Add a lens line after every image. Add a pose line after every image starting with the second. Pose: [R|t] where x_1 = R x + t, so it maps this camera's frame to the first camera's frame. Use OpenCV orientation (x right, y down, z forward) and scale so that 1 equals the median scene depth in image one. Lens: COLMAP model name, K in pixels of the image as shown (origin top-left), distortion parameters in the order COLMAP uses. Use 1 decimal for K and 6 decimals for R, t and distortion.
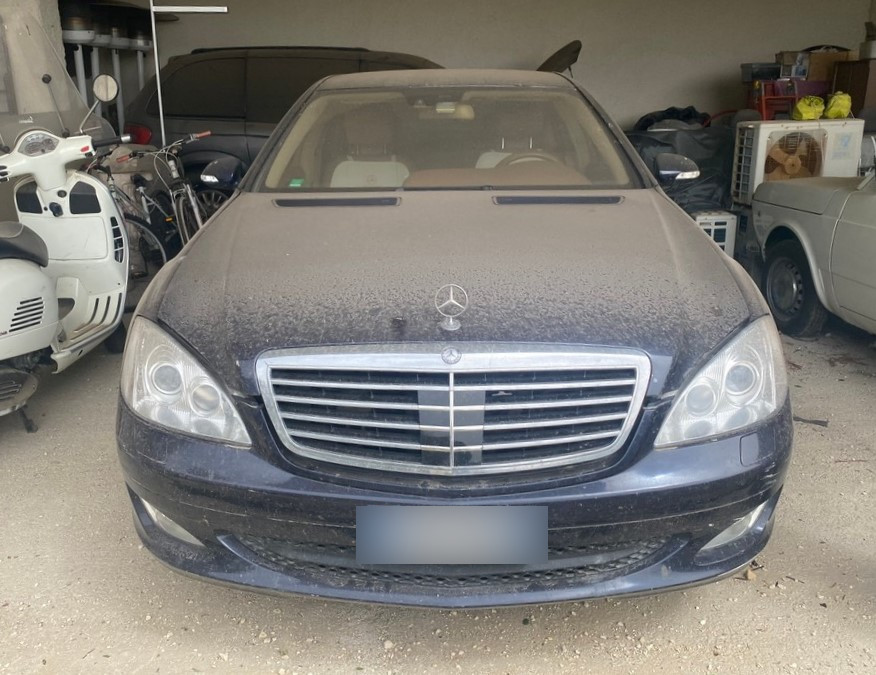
lens RADIAL K [[825.0, 0, 438.0], [0, 825.0, 337.5], [0, 0, 1]] dist [0.005595, -0.022297]
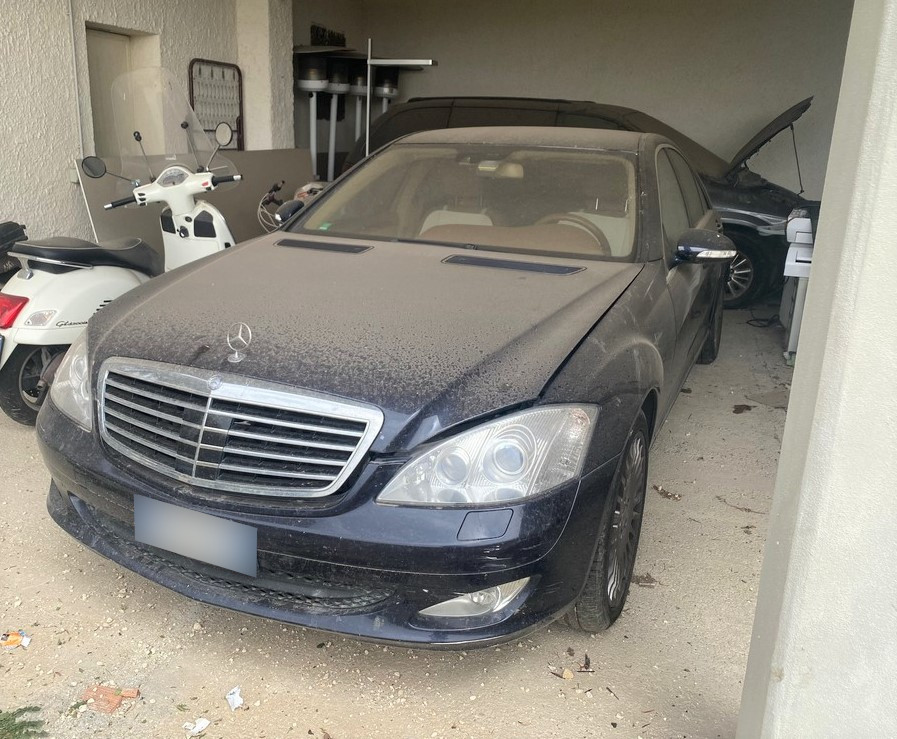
lens RADIAL K [[847.8, 0, 448.5], [0, 847.8, 369.5], [0, 0, 1]] dist [0.089159, -0.259664]
pose [[0.897336, 0.151015, -0.414707, 0.553617], [-0.158329, 0.987242, 0.016912, -0.047073], [0.411970, 0.050484, 0.909798, 0.031047]]
